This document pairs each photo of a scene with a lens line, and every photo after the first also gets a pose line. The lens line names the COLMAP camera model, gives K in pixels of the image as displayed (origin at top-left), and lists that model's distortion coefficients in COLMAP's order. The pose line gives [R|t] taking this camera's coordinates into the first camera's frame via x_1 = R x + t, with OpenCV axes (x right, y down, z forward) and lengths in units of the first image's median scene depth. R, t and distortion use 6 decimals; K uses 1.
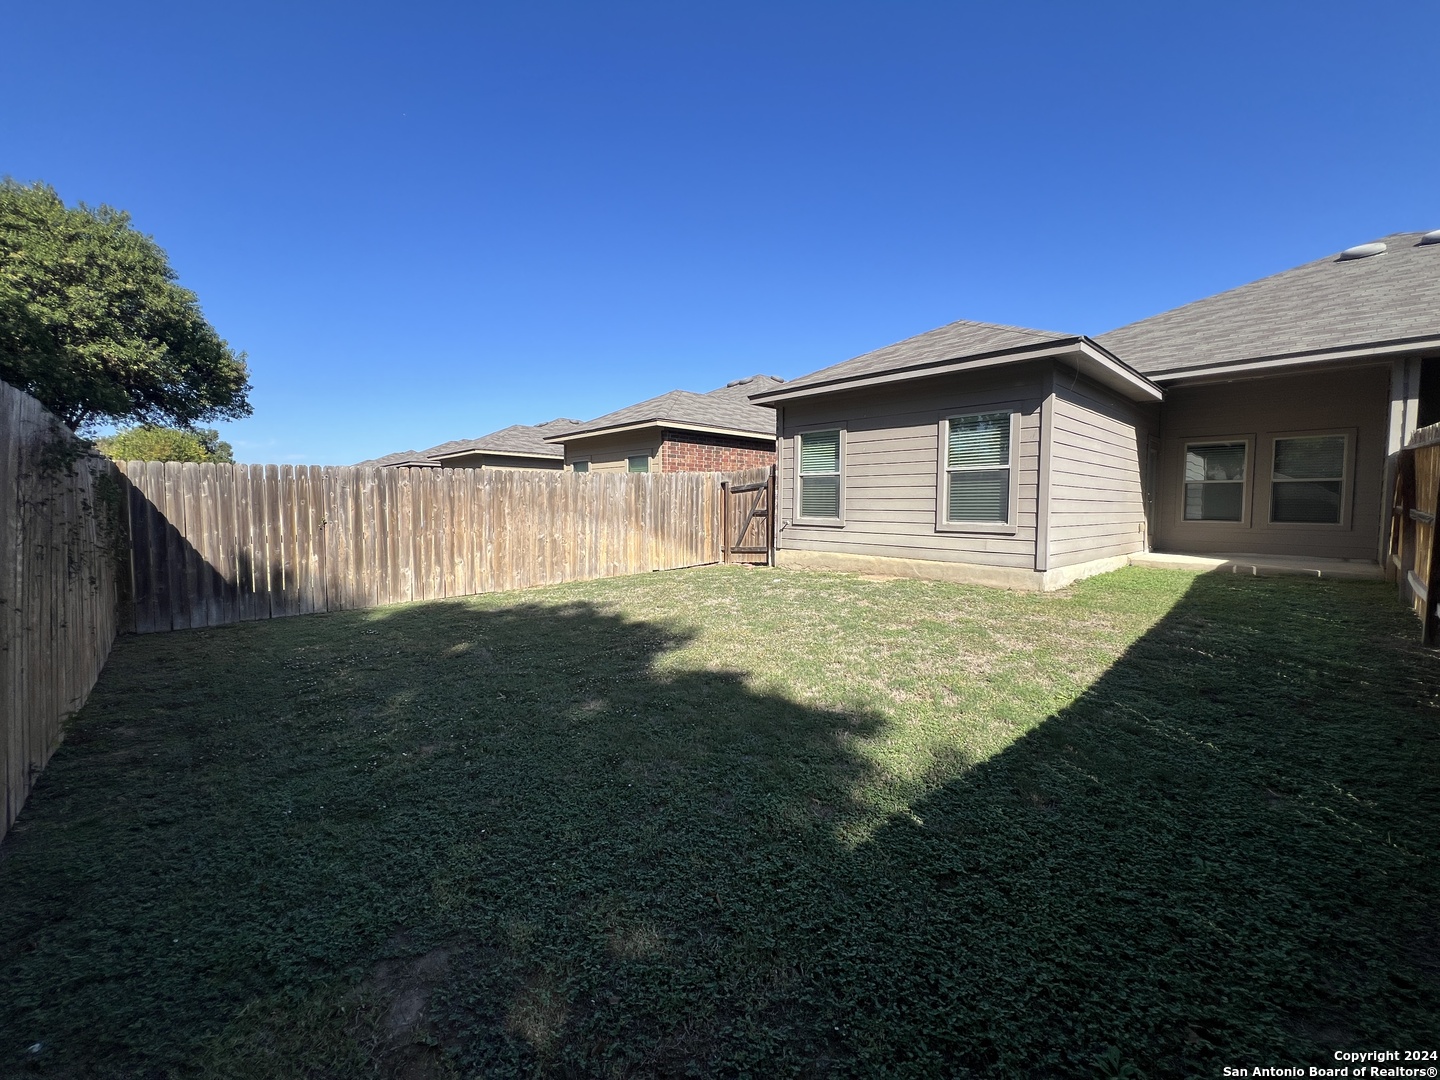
lens RADIAL K [[578.2, 0, 727.3], [0, 578.2, 534.2], [0, 0, 1]] dist [-0.000498, 0.000610]
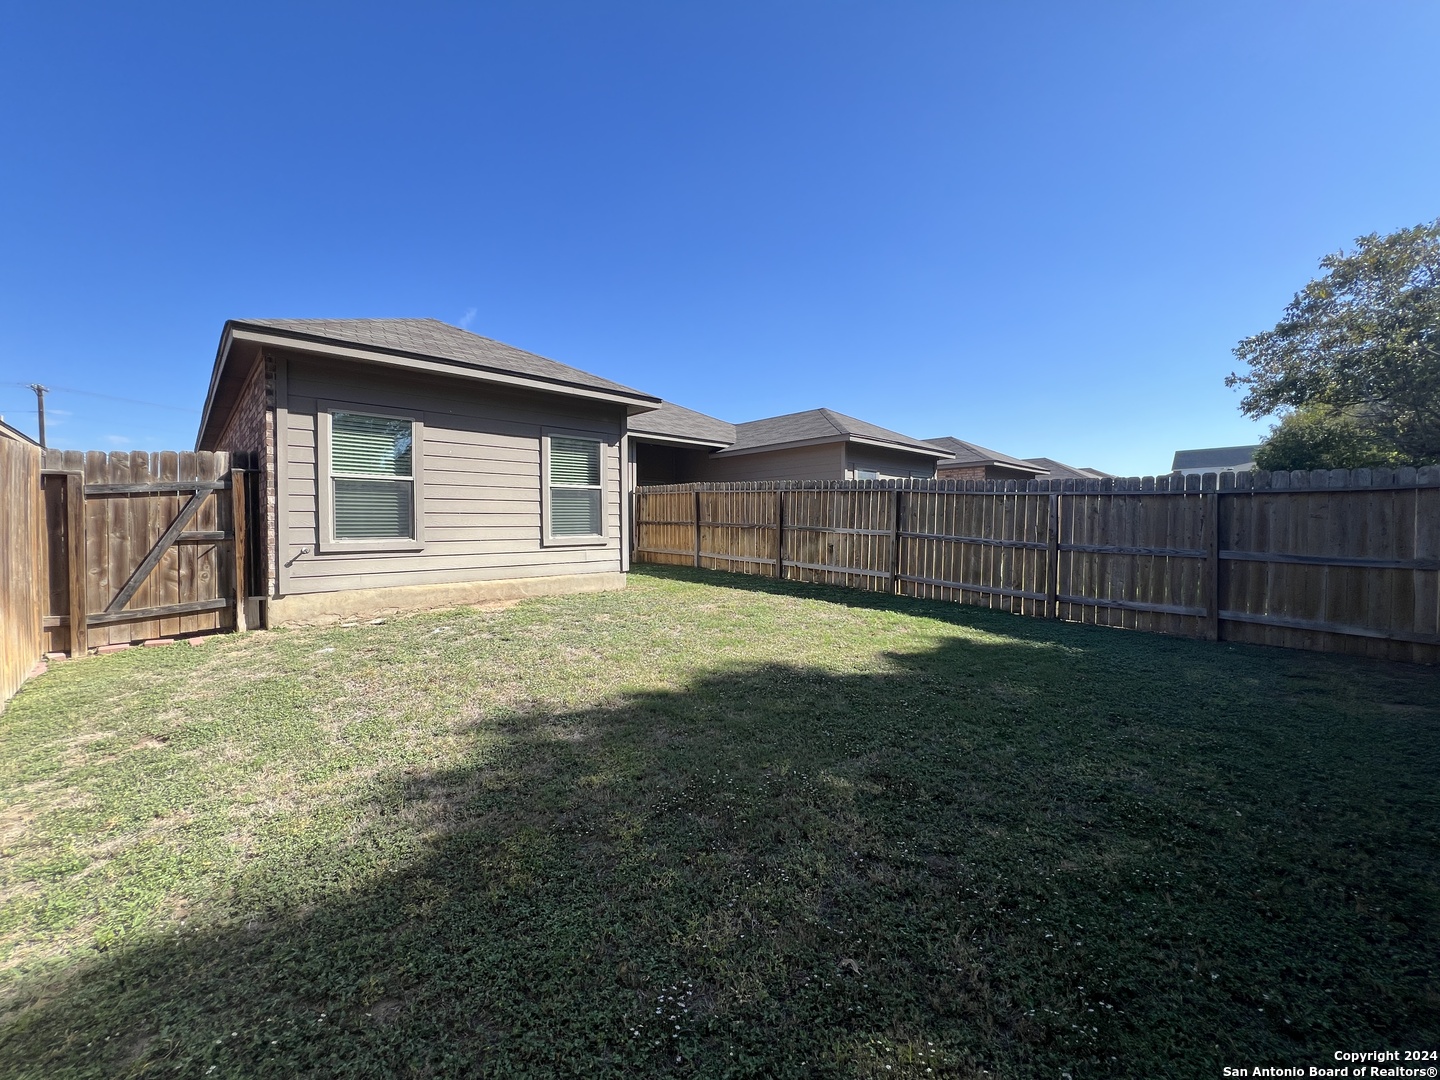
lens RADIAL K [[578.2, 0, 727.1], [0, 578.2, 541.8], [0, 0, 1]] dist [-0.000498, 0.000610]
pose [[-0.006418, -0.046162, 0.998913, -0.557156], [0.050340, 0.997652, 0.046428, -0.038468], [-0.998712, 0.050583, -0.004079, 0.600455]]
